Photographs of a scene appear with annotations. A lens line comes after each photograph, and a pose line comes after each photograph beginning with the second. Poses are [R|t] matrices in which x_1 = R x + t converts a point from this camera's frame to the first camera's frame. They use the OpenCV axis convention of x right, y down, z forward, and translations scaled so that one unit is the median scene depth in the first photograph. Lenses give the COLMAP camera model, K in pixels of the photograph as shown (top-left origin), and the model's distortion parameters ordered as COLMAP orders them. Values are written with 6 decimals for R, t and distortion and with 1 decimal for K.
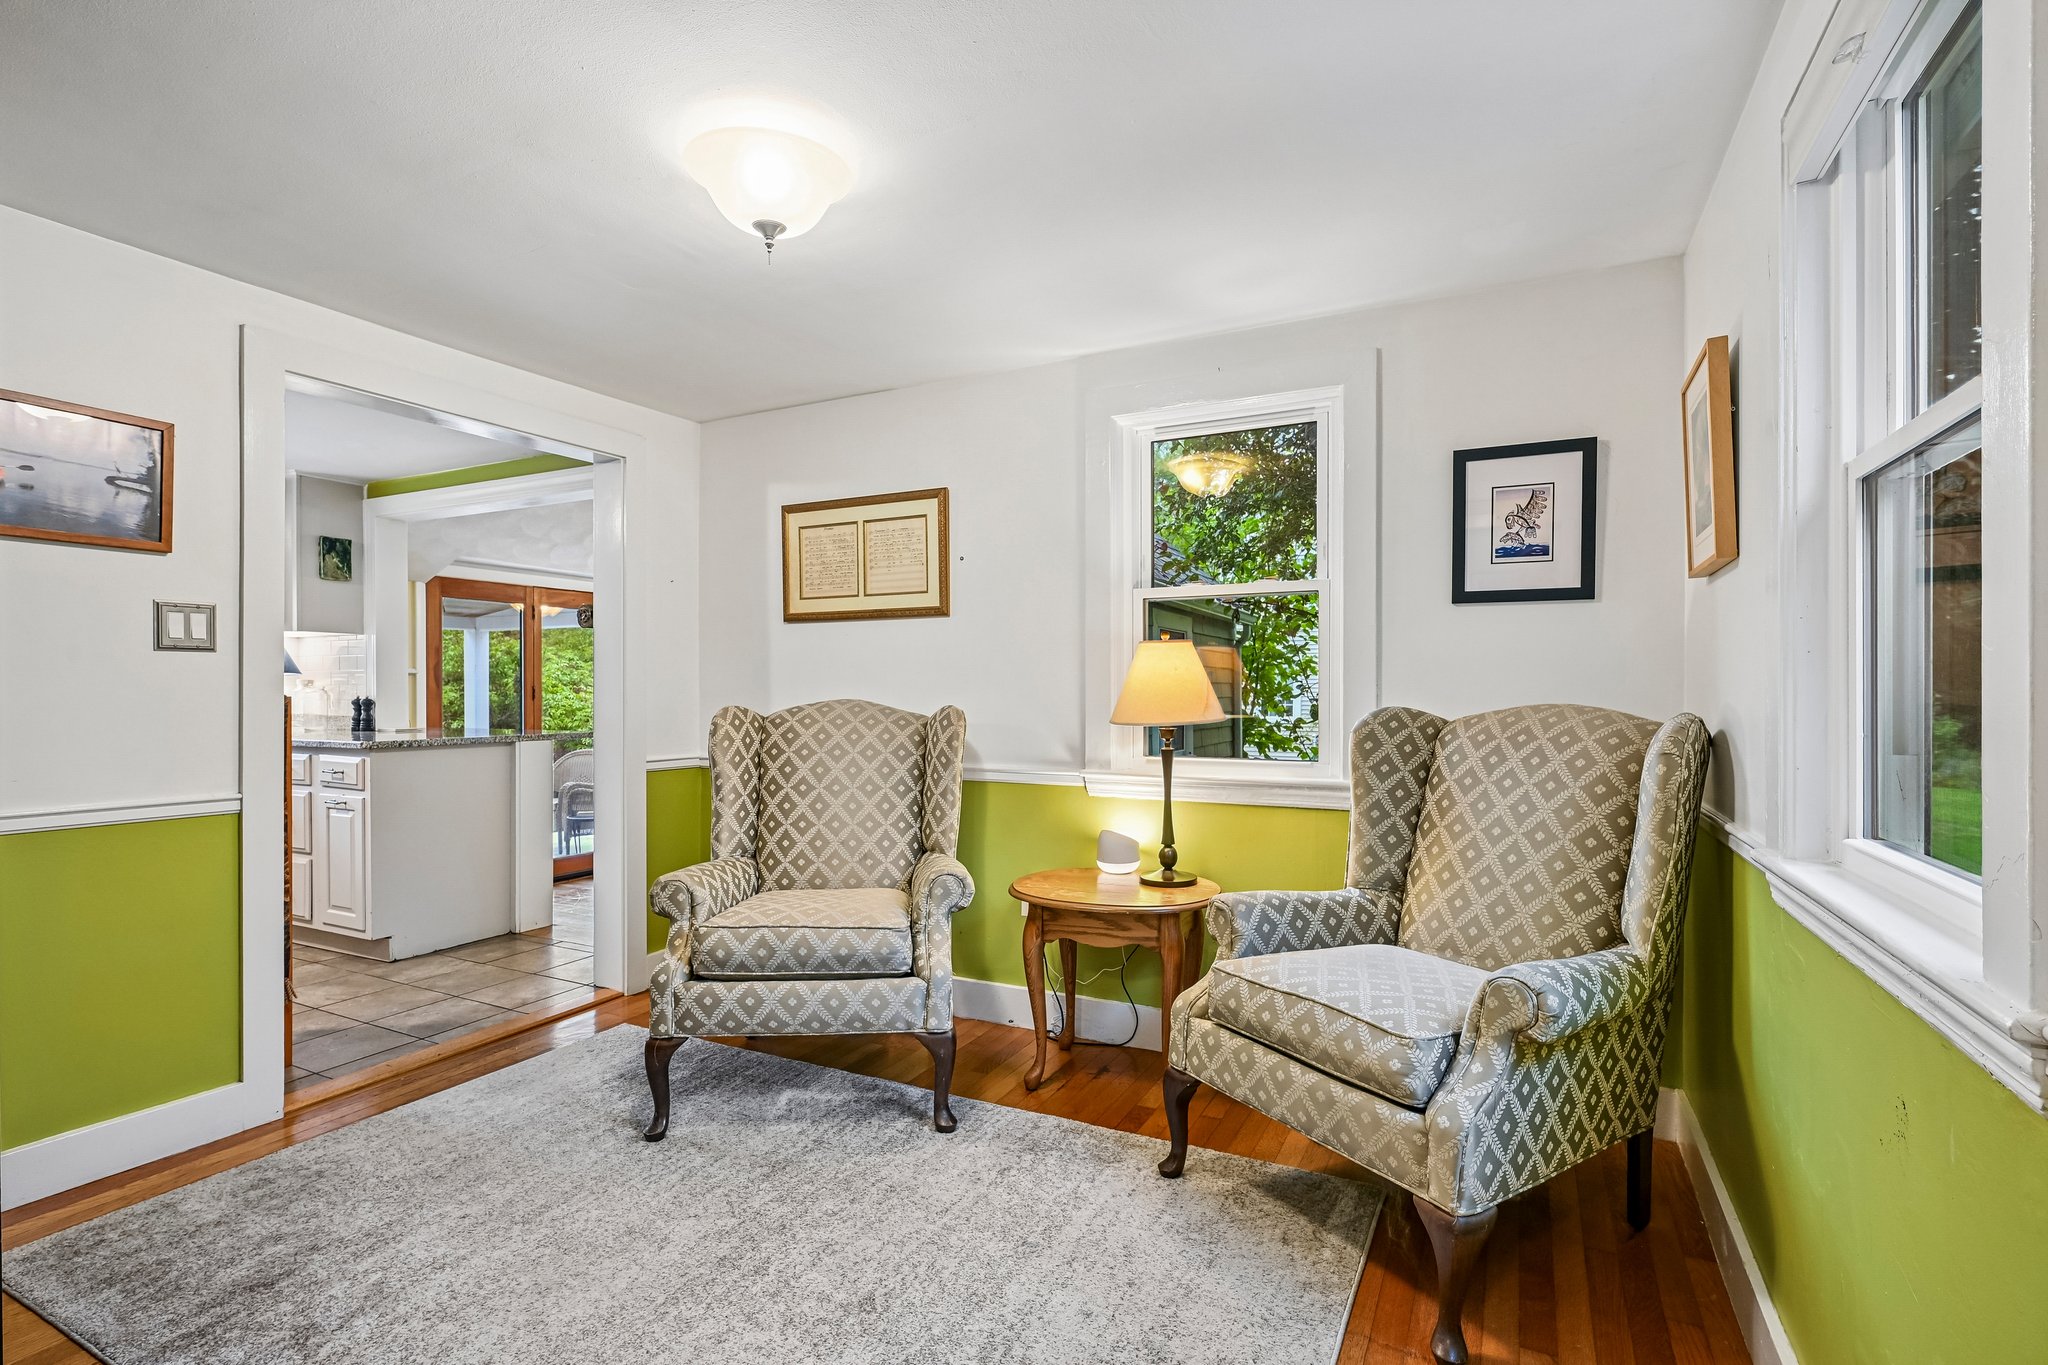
lens RADIAL K [[961.2, 0, 1020.8], [0, 961.2, 688.9], [0, 0, 1]] dist [-0.001529, -0.000904]
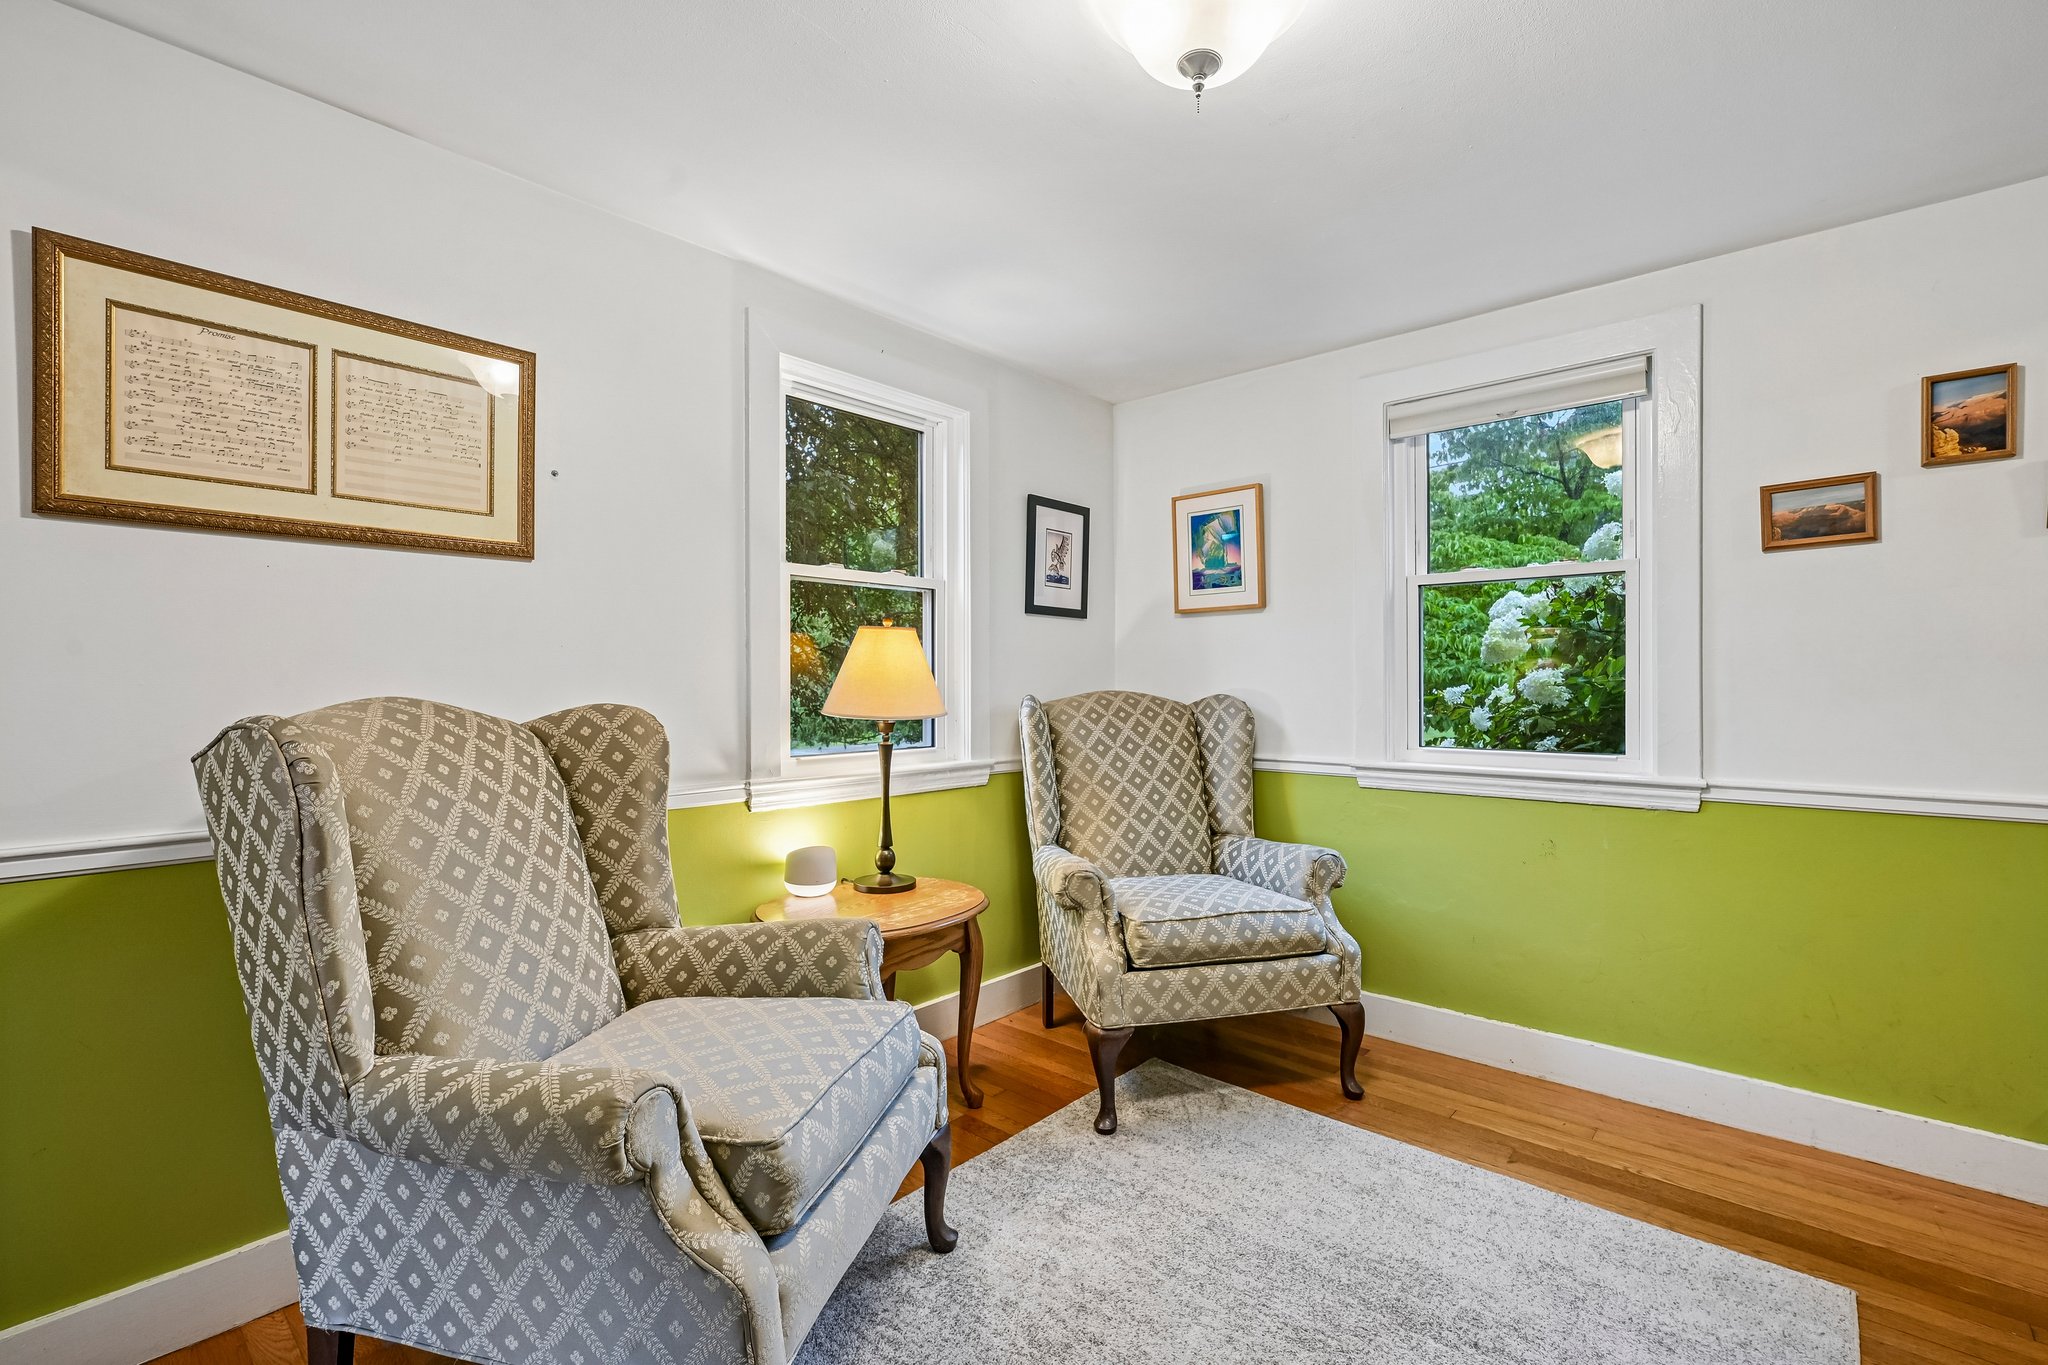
lens RADIAL K [[915.8, 0, 1020.1], [0, 915.8, 682.3], [0, 0, 1]] dist [0.004474, -0.000336]
pose [[0.262622, 0.003867, 0.964891, -0.722358], [0.002259, 0.999987, -0.004622, 0.007864], [-0.964896, 0.003394, 0.262610, 0.692212]]
